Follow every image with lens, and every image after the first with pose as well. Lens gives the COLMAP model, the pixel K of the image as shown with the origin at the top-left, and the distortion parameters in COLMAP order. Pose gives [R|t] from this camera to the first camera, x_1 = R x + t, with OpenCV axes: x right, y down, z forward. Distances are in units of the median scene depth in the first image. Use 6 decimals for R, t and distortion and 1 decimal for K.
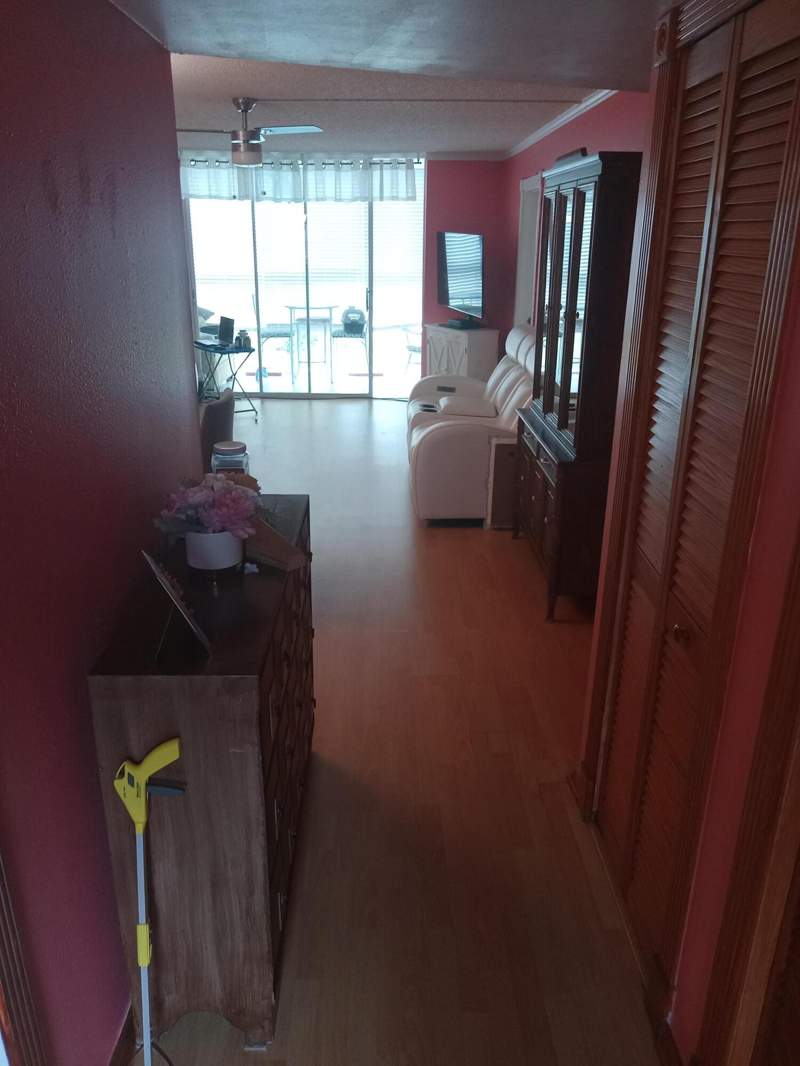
lens RADIAL K [[810.2, 0, 399.7], [0, 810.2, 535.7], [0, 0, 1]] dist [-0.043965, 0.004115]
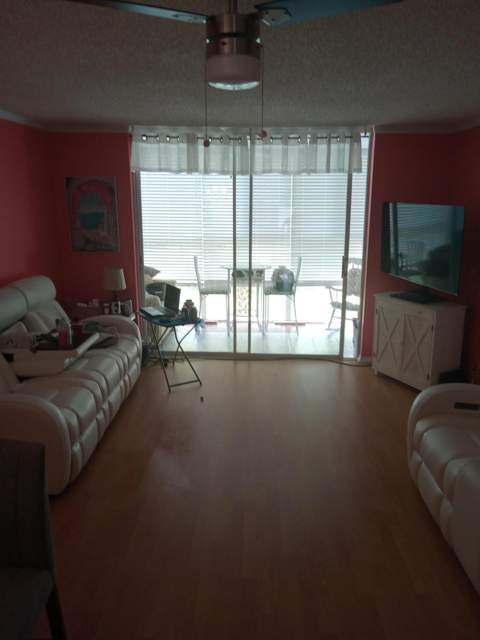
lens RADIAL K [[486.4, 0, 240.3], [0, 486.4, 318.4], [0, 0, 1]] dist [-0.043965, 0.004115]
pose [[0.998586, 0.008145, -0.052542, -0.099484], [-0.014693, 0.991988, -0.125473, -0.157235], [0.051099, 0.126068, 0.990705, 0.414991]]
